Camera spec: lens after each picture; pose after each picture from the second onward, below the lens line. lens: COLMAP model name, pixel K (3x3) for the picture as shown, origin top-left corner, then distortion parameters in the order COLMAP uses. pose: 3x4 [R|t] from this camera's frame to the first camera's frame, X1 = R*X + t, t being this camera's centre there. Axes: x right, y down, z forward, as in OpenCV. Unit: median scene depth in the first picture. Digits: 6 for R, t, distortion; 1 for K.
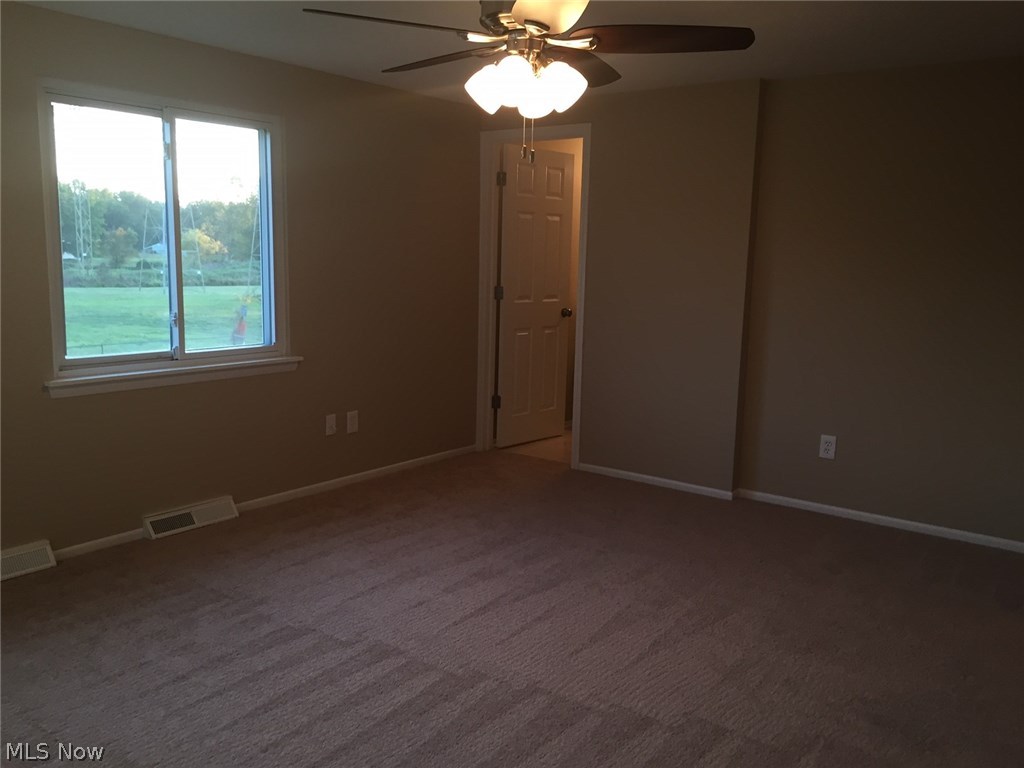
lens RADIAL K [[874.7, 0, 514.7], [0, 874.7, 388.0], [0, 0, 1]] dist [0.082469, -0.101841]
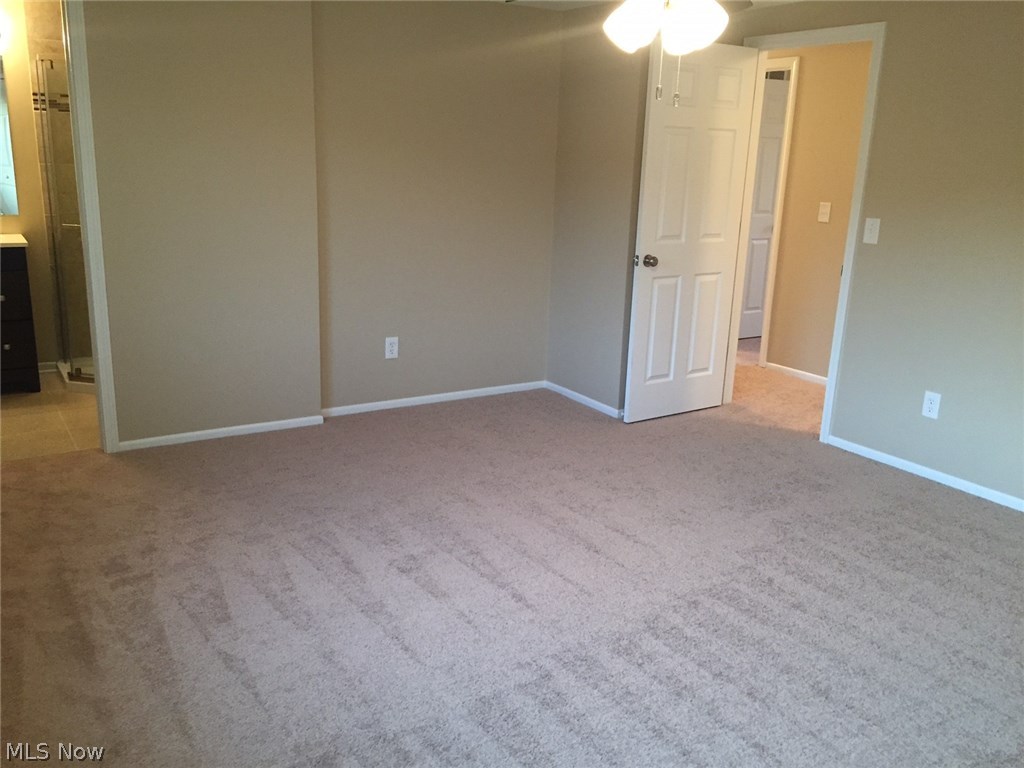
lens RADIAL K [[874.7, 0, 513.9], [0, 874.7, 385.6], [0, 0, 1]] dist [0.082469, -0.101841]
pose [[0.356155, -0.249481, 0.900507, -0.641822], [0.120054, 0.967930, 0.220678, -0.120877], [-0.926682, 0.029514, 0.374685, 0.511965]]
